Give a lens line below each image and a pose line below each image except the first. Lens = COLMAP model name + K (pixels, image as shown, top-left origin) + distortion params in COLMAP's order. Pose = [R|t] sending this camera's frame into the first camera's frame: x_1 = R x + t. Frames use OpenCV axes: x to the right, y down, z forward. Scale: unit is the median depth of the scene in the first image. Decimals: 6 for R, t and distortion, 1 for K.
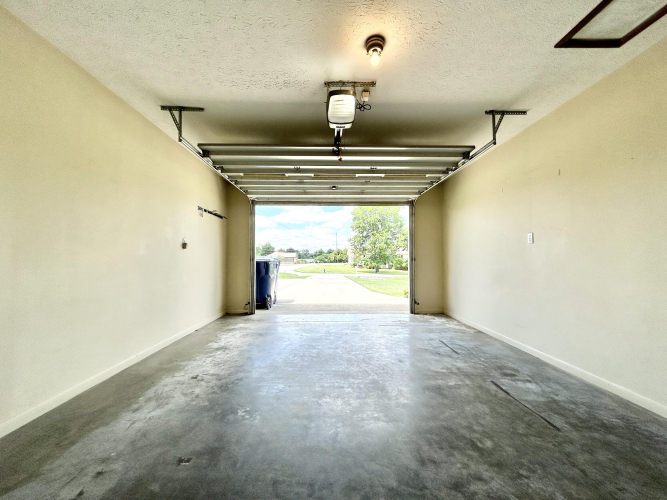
lens RADIAL K [[271.3, 0, 332.9], [0, 271.3, 252.5], [0, 0, 1]] dist [-0.004601, 0.001242]
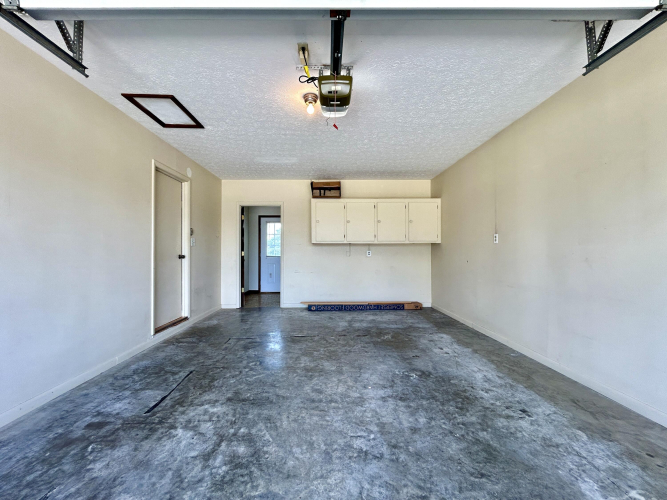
lens RADIAL K [[271.3, 0, 333.6], [0, 271.3, 251.2], [0, 0, 1]] dist [-0.004601, 0.001242]
pose [[-0.999994, 0.003373, -0.001102, 0.038573], [0.003398, 0.999706, -0.024010, 0.022204], [0.001021, -0.024014, -0.999711, 1.981235]]
